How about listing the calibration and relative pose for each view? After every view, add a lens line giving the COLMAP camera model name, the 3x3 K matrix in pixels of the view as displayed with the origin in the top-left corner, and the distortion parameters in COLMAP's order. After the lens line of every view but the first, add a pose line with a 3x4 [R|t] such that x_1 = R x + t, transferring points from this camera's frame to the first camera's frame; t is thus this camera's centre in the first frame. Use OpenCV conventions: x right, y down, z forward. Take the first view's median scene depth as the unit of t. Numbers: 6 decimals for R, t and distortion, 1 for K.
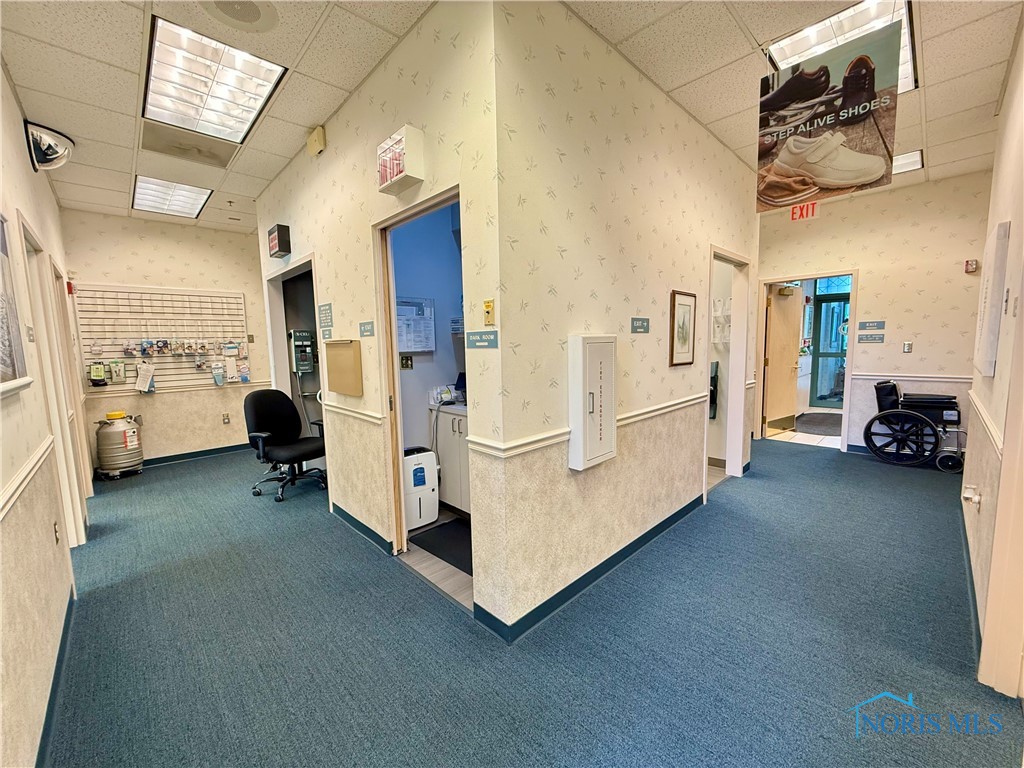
lens RADIAL K [[407.8, 0, 520.7], [0, 407.8, 385.0], [0, 0, 1]] dist [-0.000023, -0.000231]
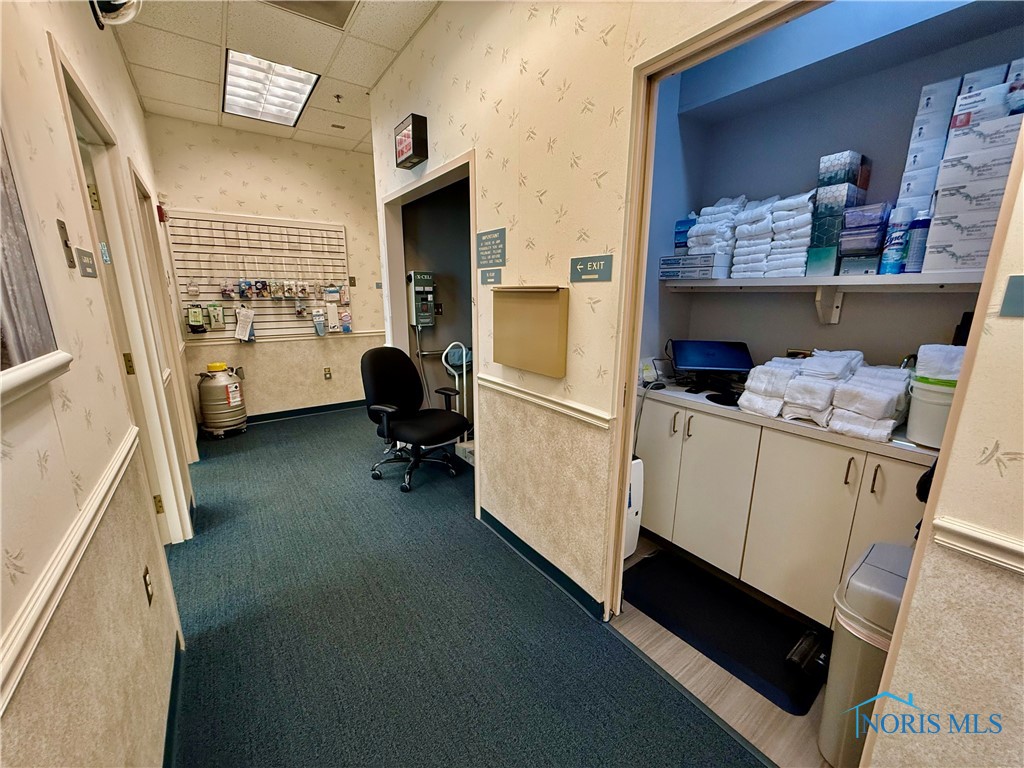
lens RADIAL K [[407.8, 0, 519.5], [0, 407.8, 383.5], [0, 0, 1]] dist [-0.000023, -0.000231]
pose [[0.989151, 0.057957, -0.134990, -0.265024], [-0.041740, 0.991894, 0.120013, -0.026613], [0.140851, -0.113077, 0.983552, 0.261021]]
